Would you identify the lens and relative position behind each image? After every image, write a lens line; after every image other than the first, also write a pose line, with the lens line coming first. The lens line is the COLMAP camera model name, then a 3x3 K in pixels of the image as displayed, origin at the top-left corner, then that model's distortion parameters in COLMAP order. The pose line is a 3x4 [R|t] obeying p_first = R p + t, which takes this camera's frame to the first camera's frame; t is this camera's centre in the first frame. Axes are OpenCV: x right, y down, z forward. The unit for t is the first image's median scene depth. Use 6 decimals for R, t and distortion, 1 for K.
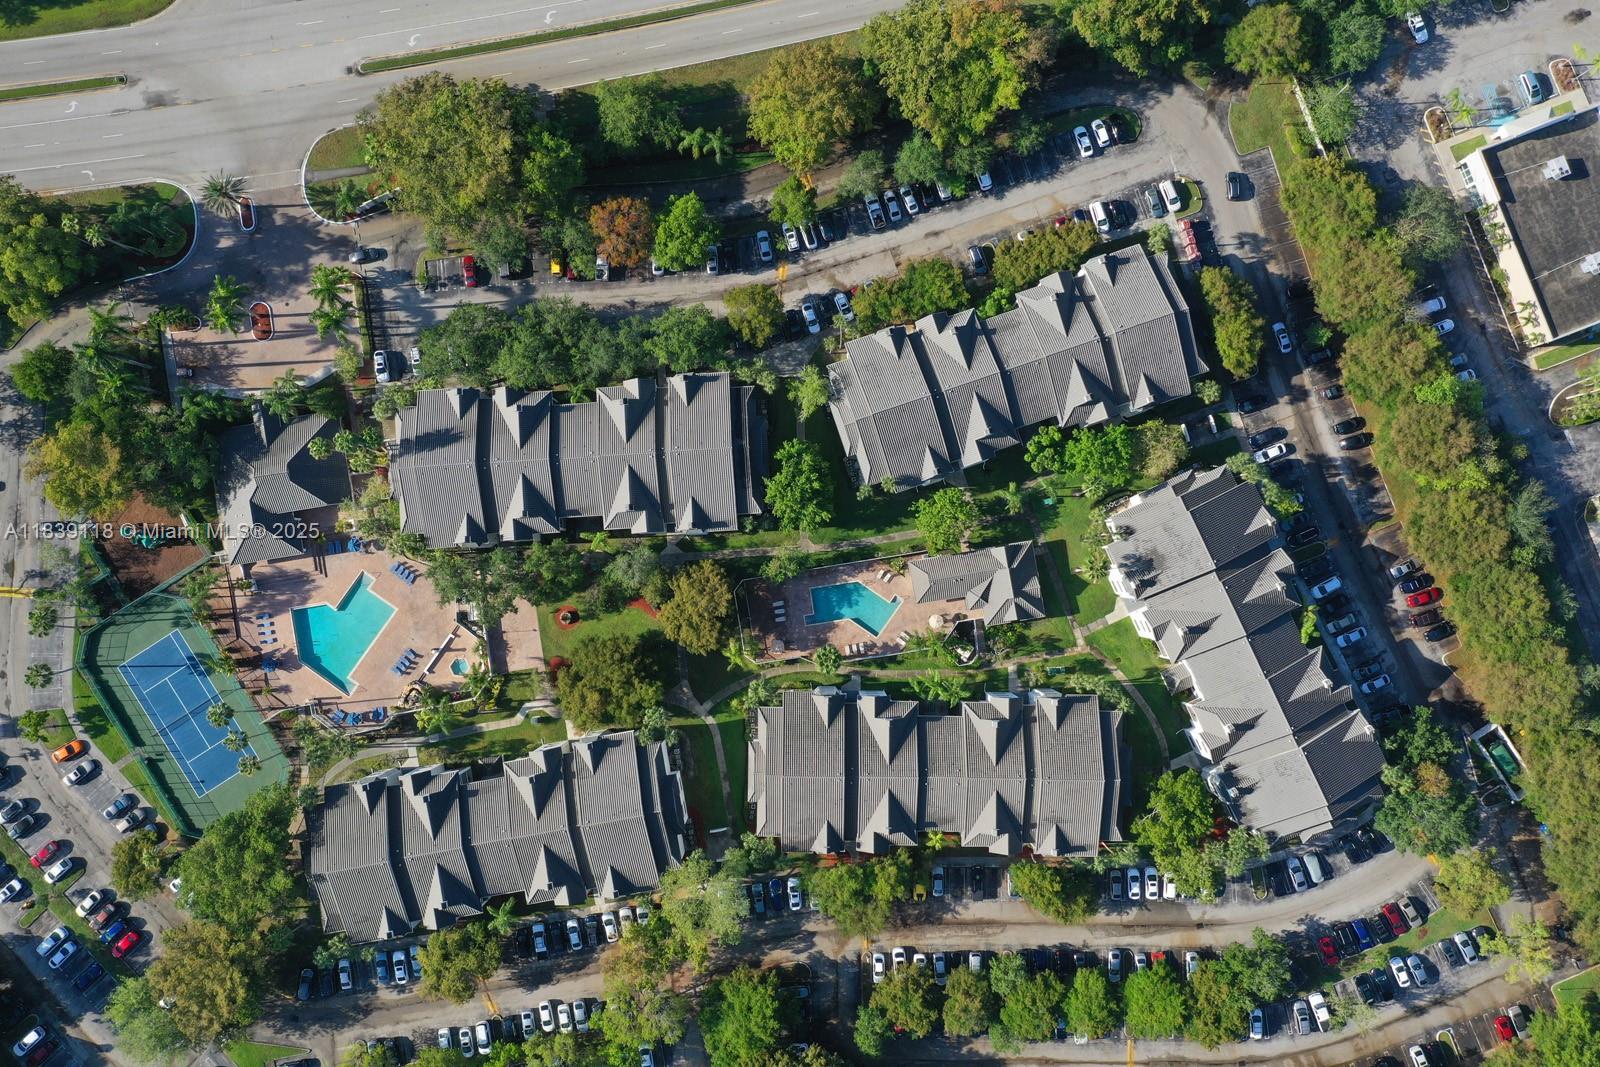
lens RADIAL K [[1290.4, 0, 809.3], [0, 1290.4, 535.2], [0, 0, 1]] dist [0.014454, 0.013290]
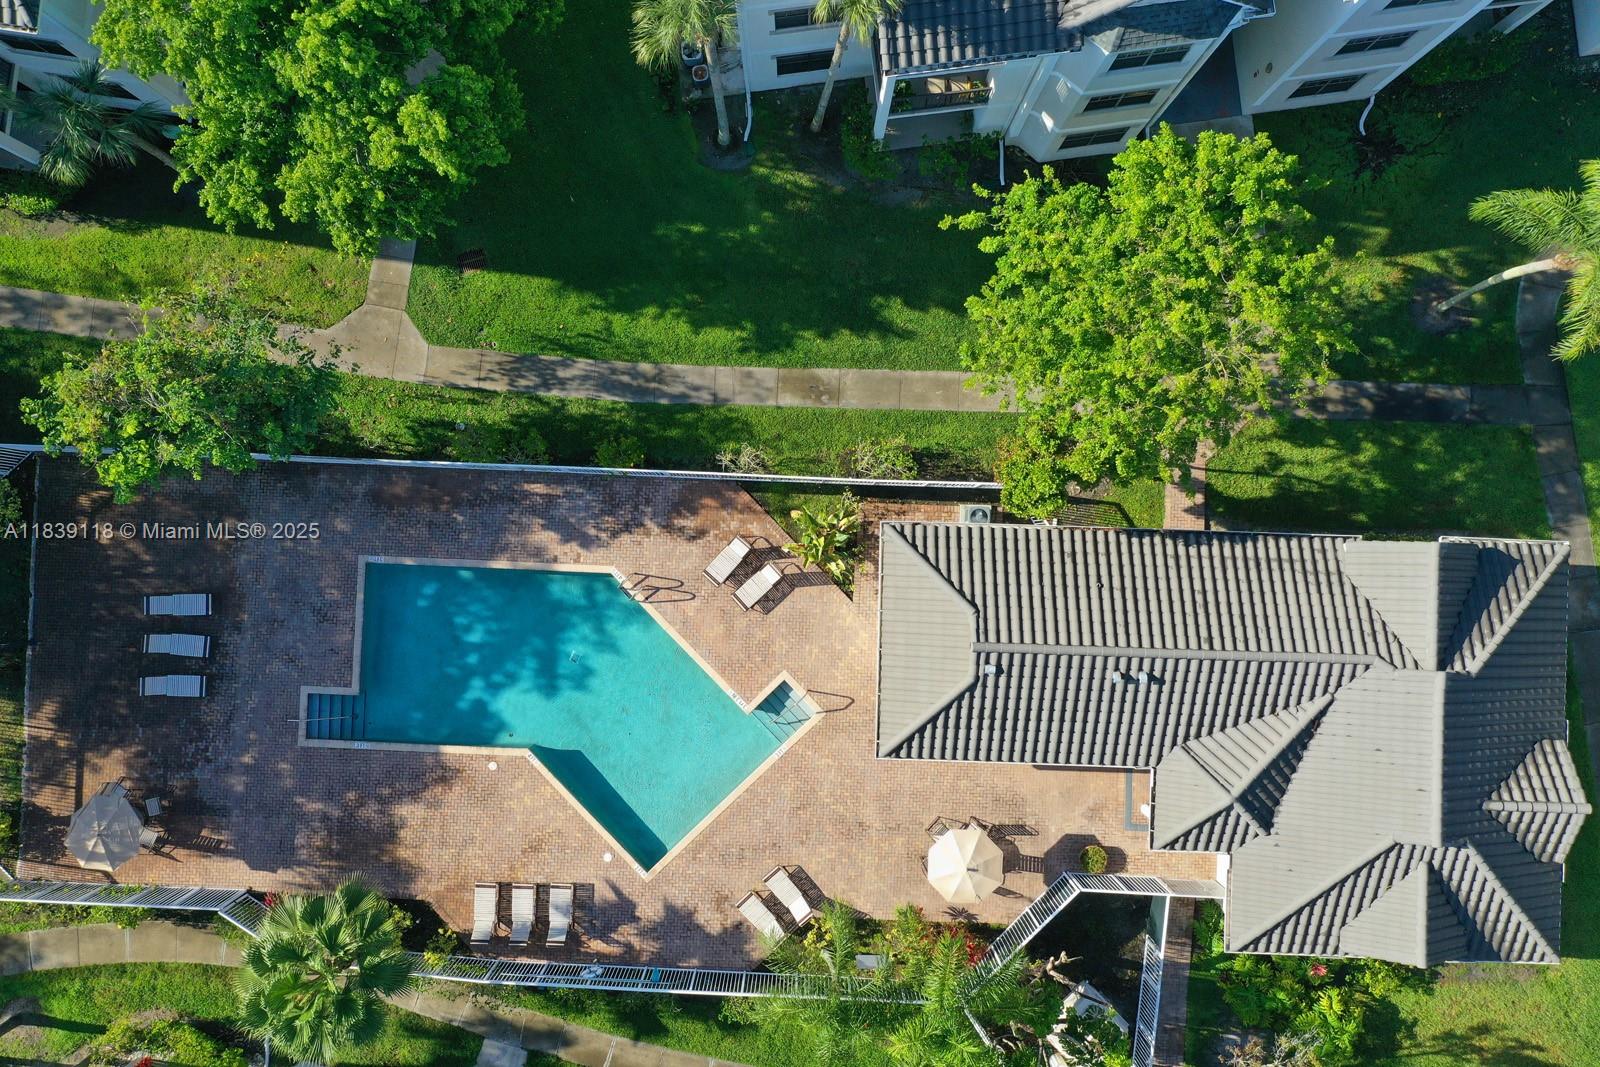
lens RADIAL K [[1290.4, 0, 794.4], [0, 1290.4, 530.8], [0, 0, 1]] dist [0.014454, 0.013290]
pose [[0.980374, 0.197110, -0.003742, 0.065786], [-0.197023, 0.980258, 0.016598, 0.021275], [0.006940, -0.015535, 0.999855, 0.820187]]
